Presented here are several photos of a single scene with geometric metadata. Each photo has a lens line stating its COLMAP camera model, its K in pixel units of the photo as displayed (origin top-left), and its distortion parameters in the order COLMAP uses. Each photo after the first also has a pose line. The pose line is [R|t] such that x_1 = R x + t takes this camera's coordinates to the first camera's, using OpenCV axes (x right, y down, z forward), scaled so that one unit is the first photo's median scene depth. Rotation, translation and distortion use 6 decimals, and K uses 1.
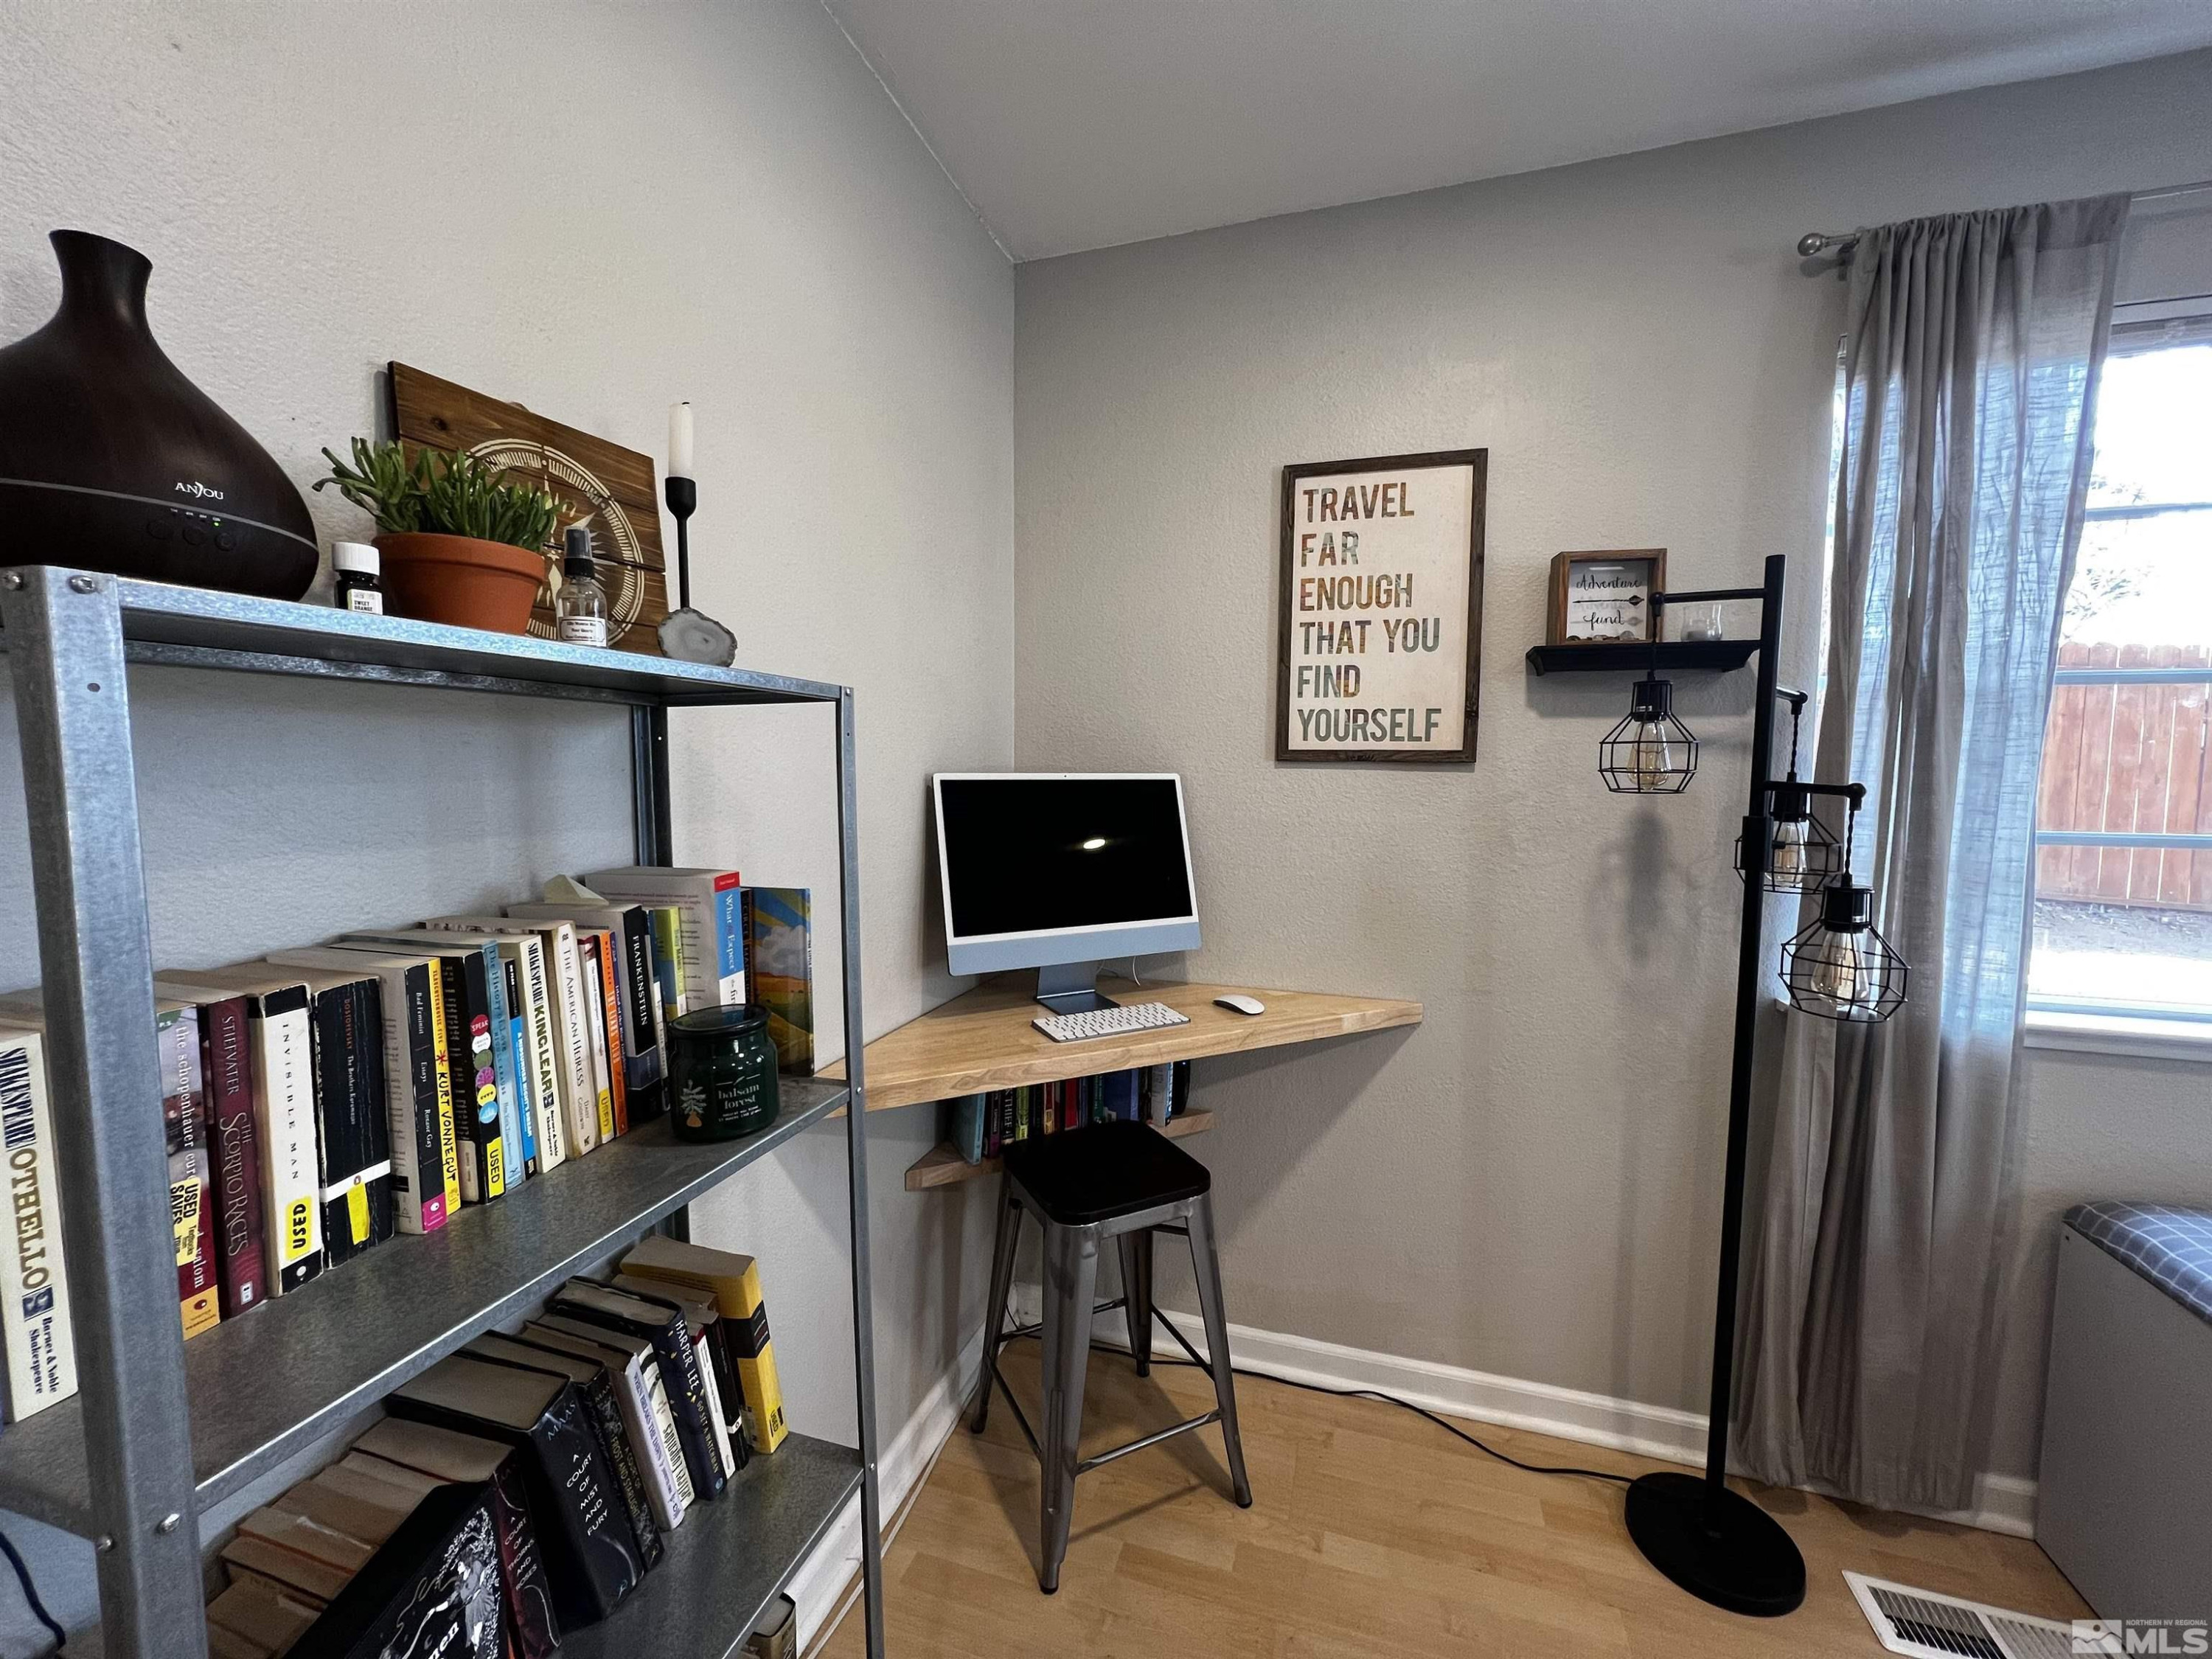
lens RADIAL K [[883.3, 0, 1101.1], [0, 883.3, 824.6], [0, 0, 1]] dist [0.000083, 0.000330]
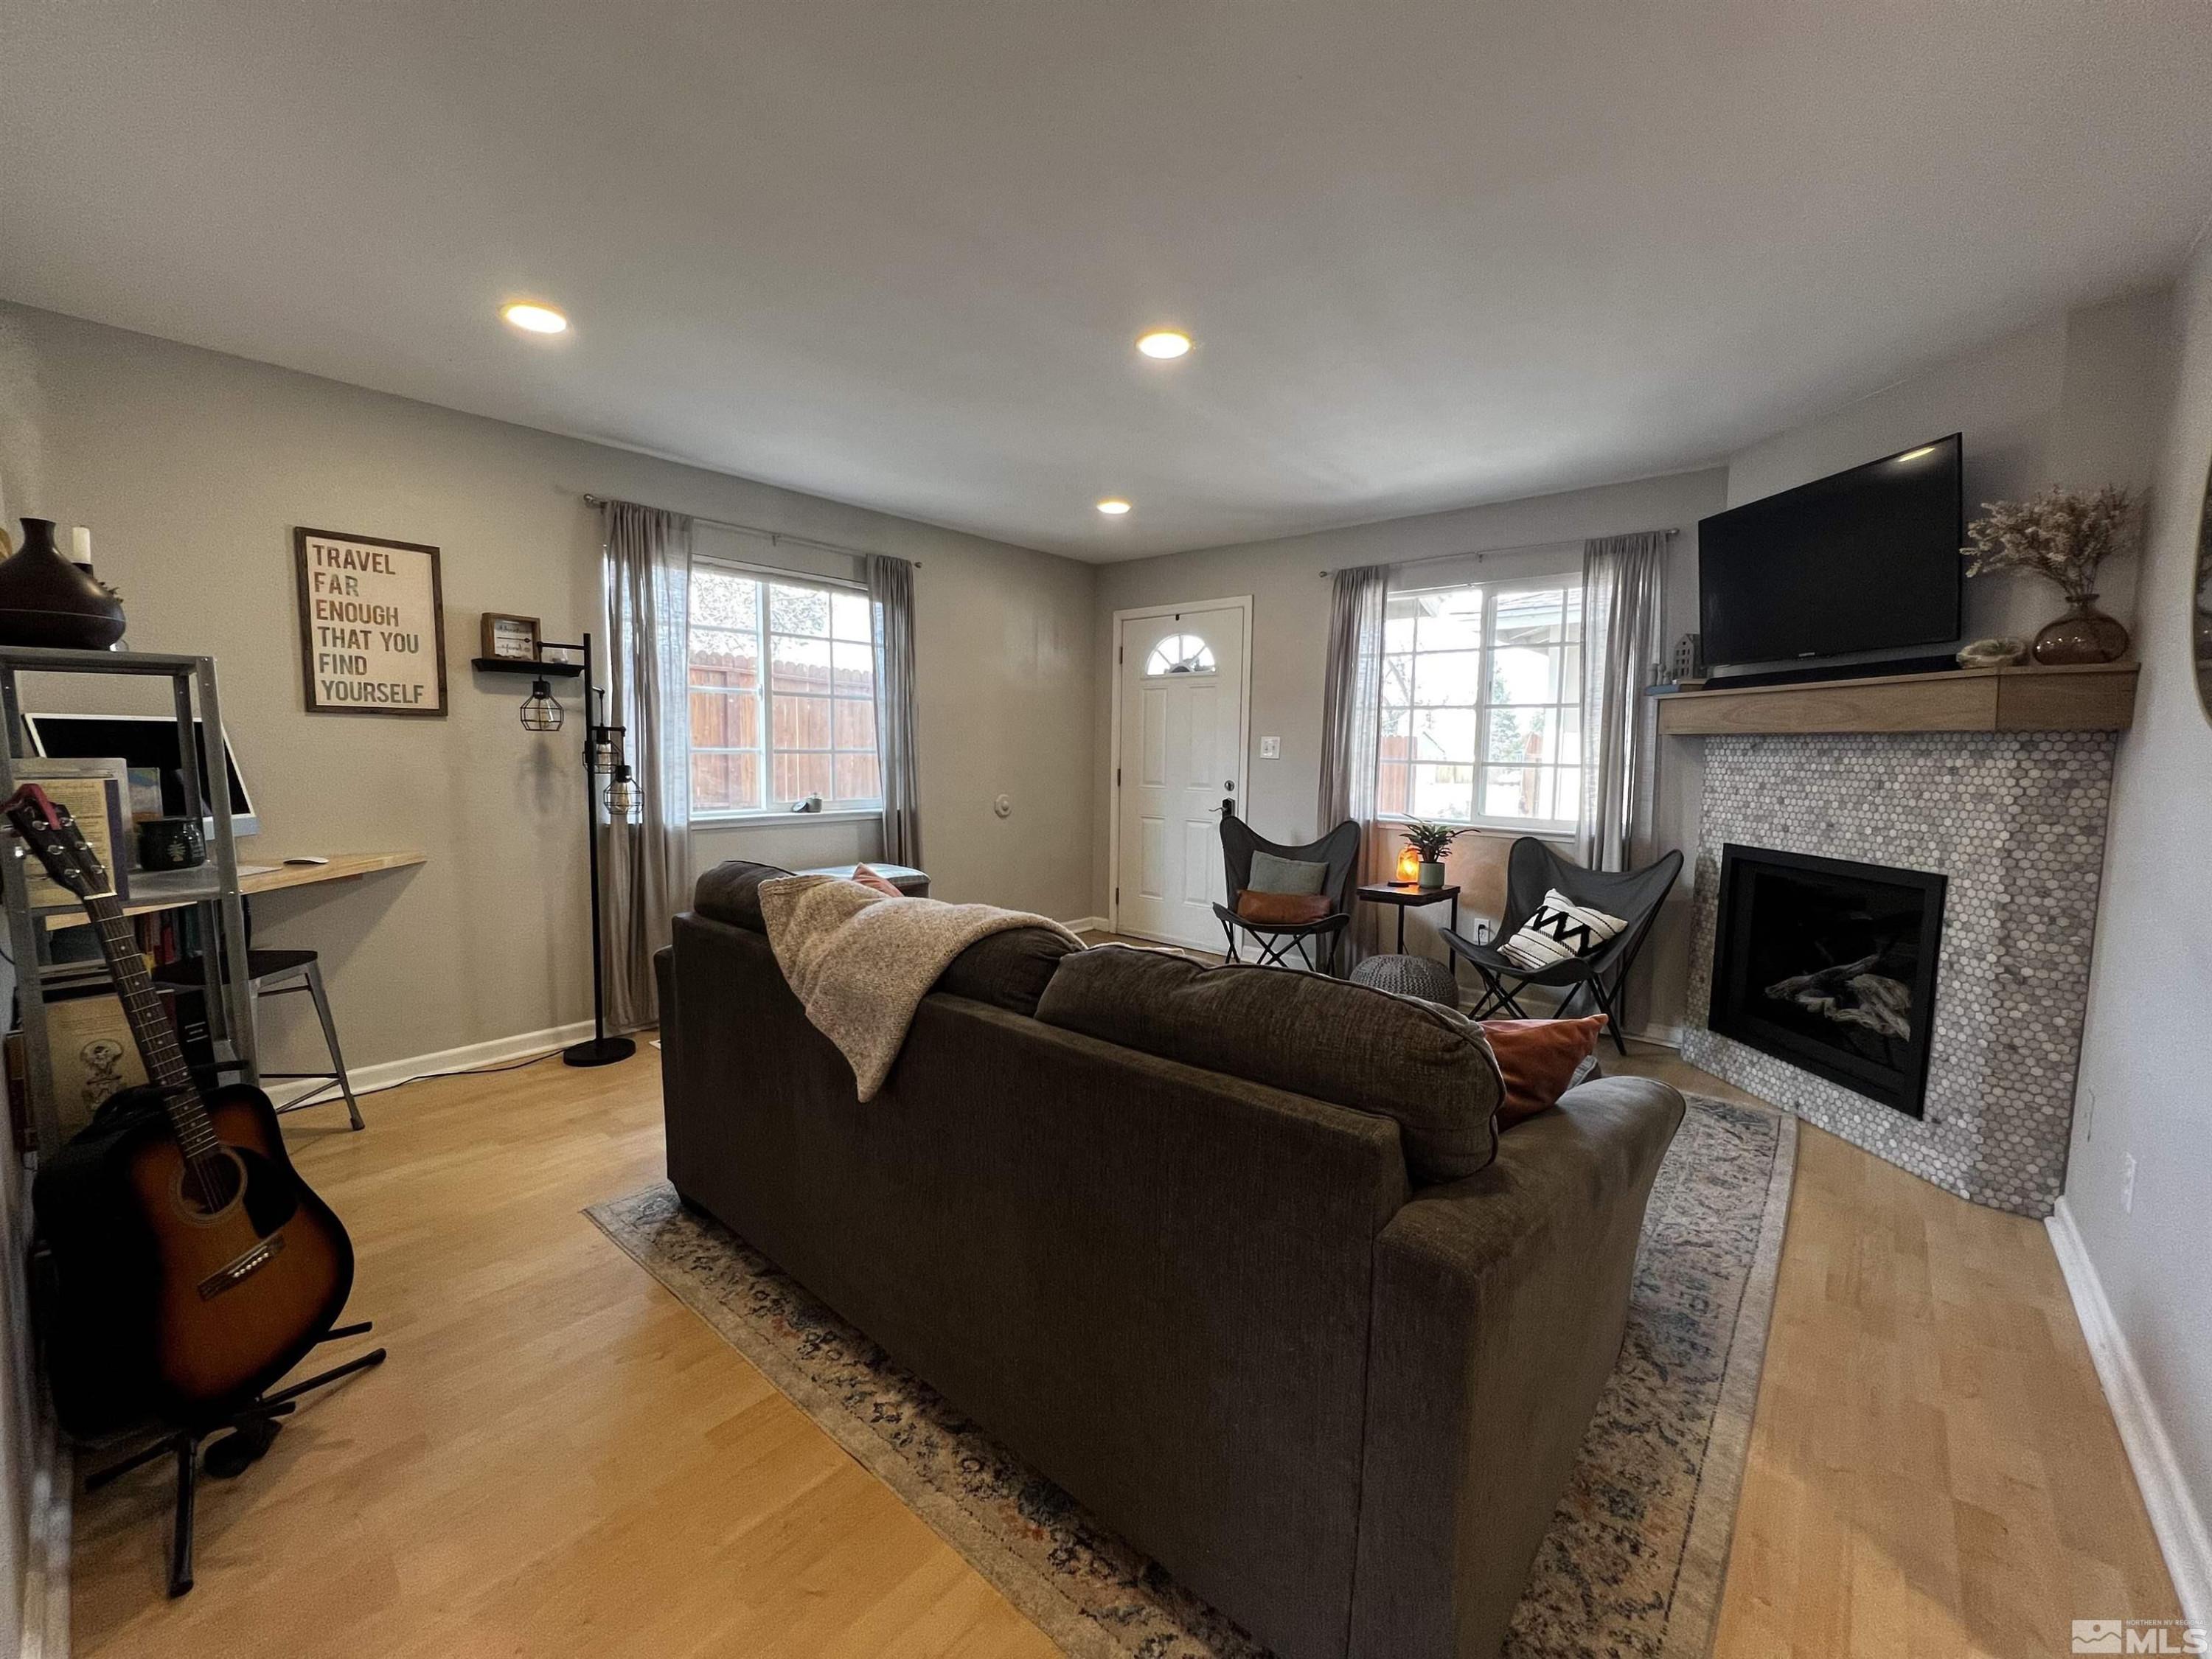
lens RADIAL K [[883.3, 0, 1101.1], [0, 883.3, 824.6], [0, 0, 1]] dist [0.000083, 0.000330]
pose [[0.400875, -0.086838, 0.912008, -0.800947], [0.048571, 0.996112, 0.073496, 0.095315], [-0.914844, 0.014835, 0.403534, -1.089617]]
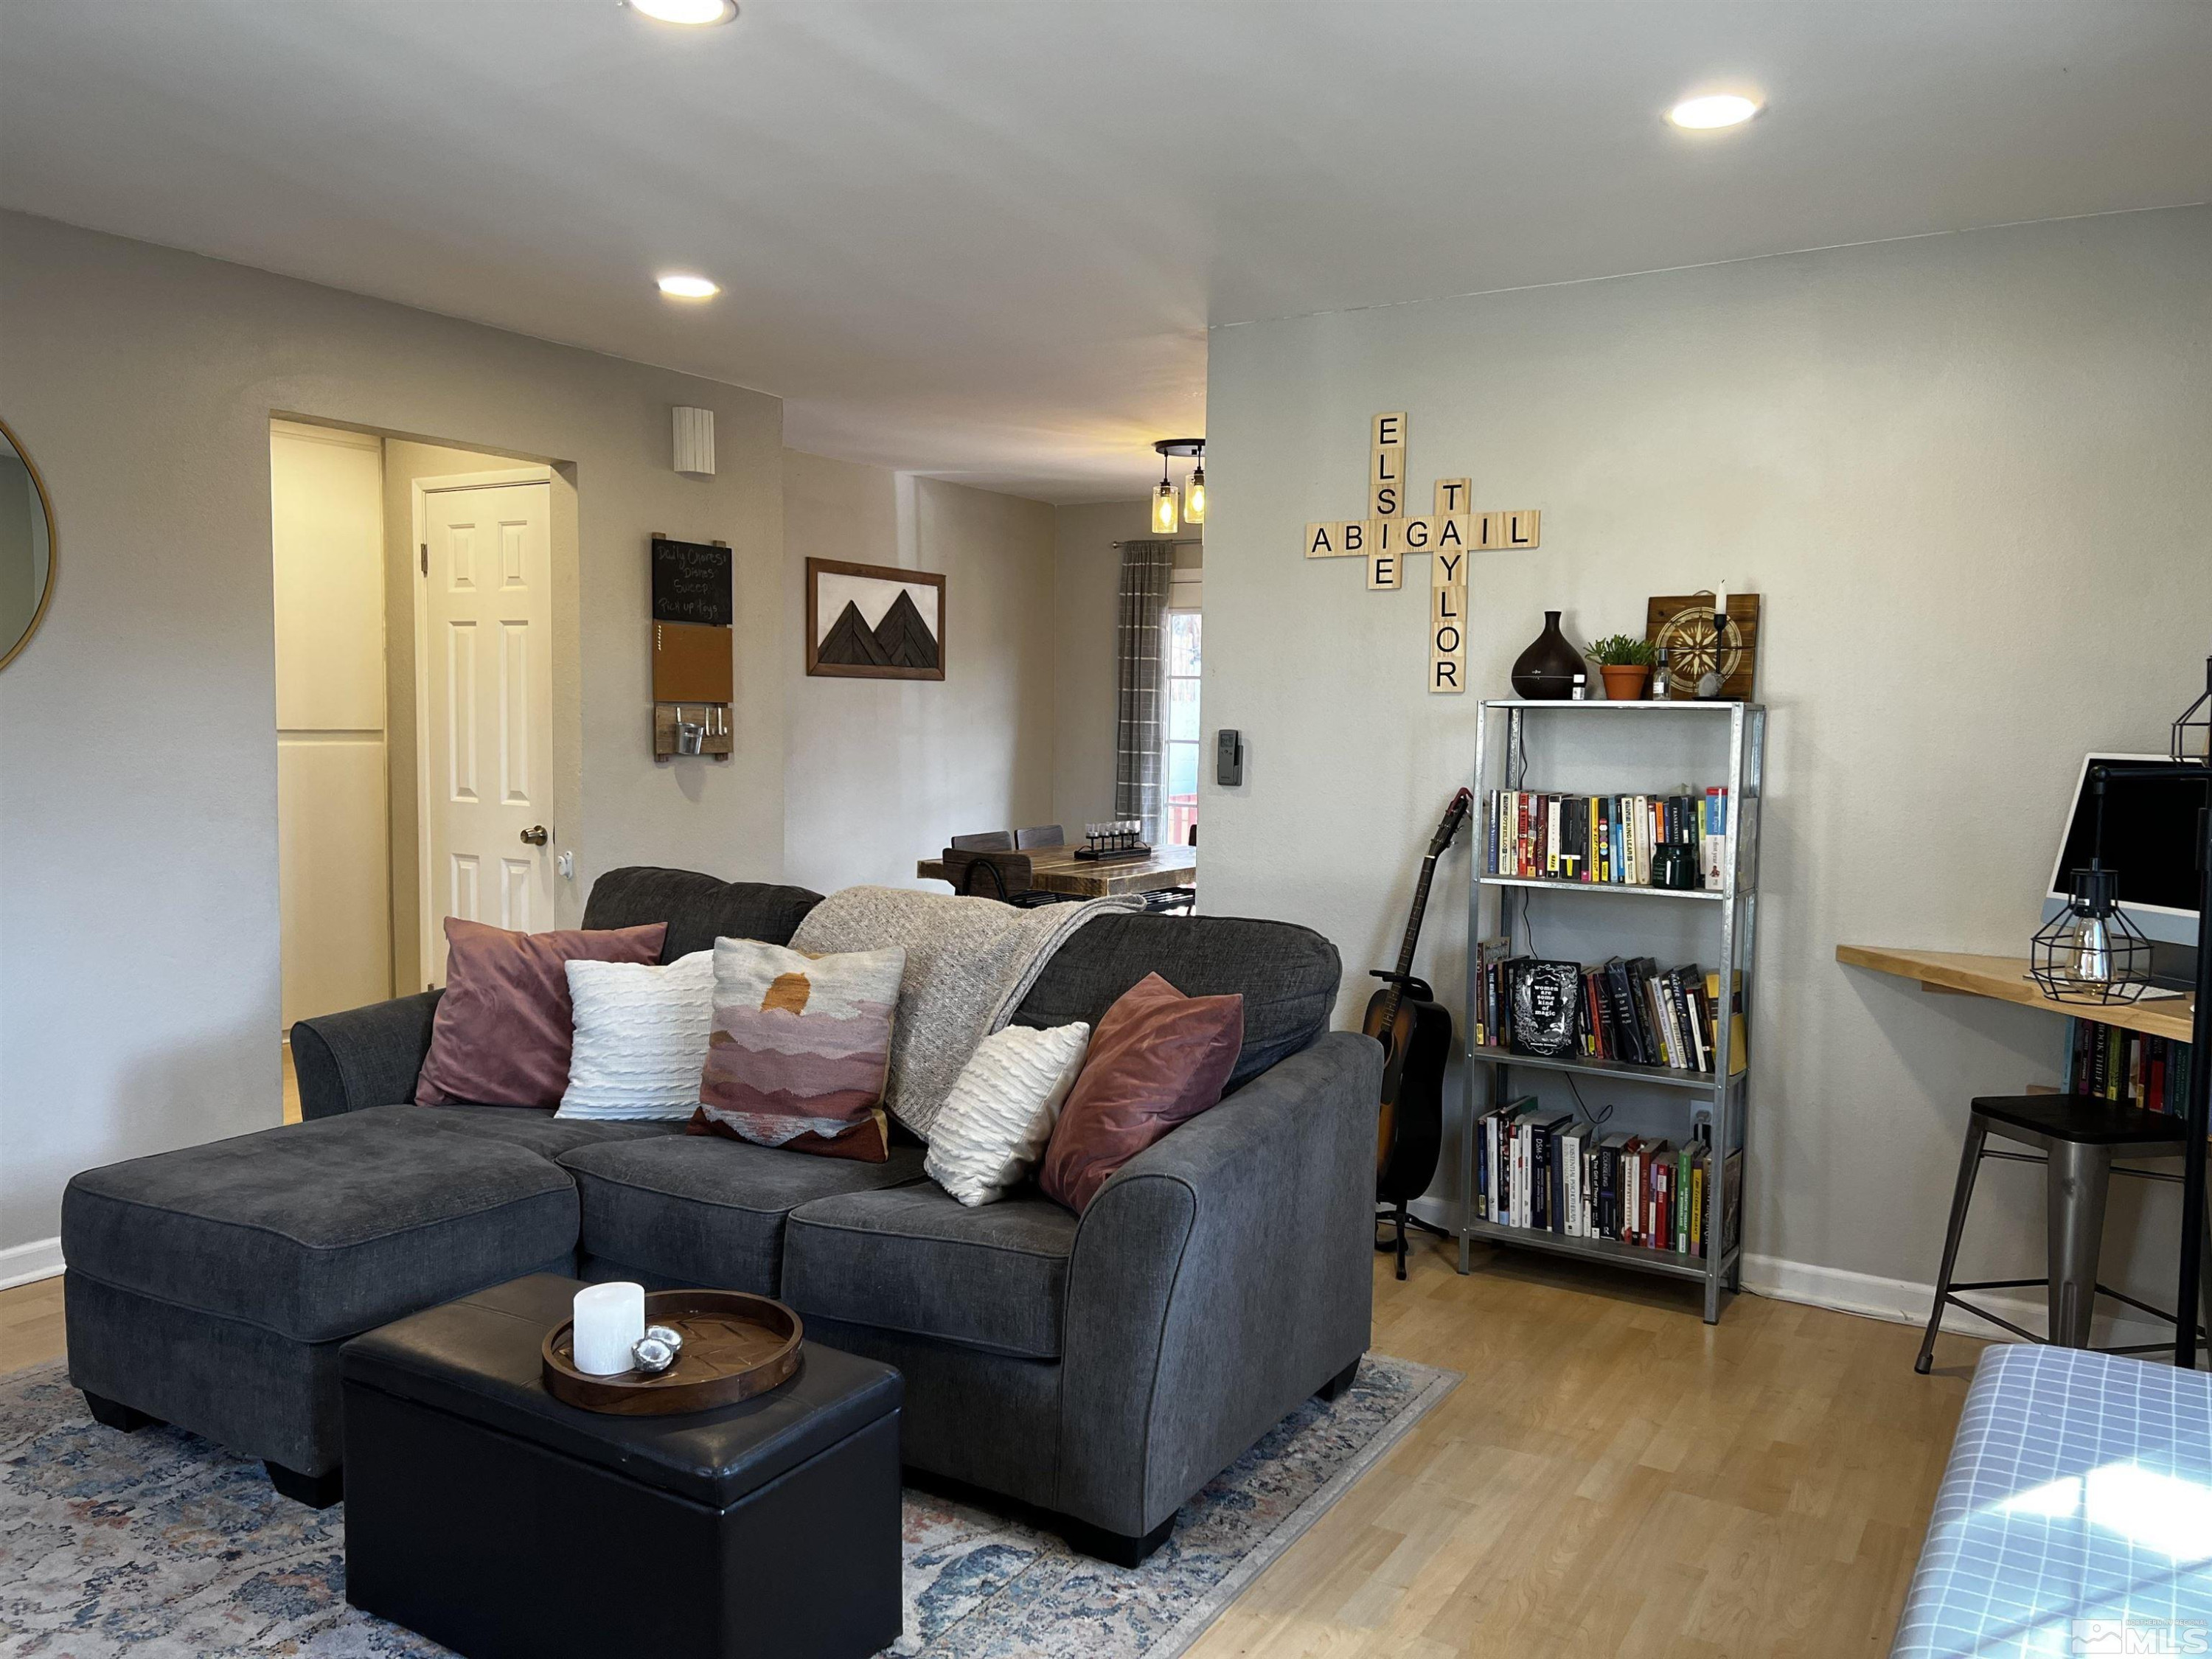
lens RADIAL K [[1640.4, 0, 1106.0], [0, 1640.4, 829.5], [0, 0, 1]] dist [0.095948, -0.121428]
pose [[-0.251635, 0.050840, -0.966486, 2.295314], [-0.084731, 0.993628, 0.074328, -0.011764], [0.964106, 0.100595, -0.245724, 0.324990]]
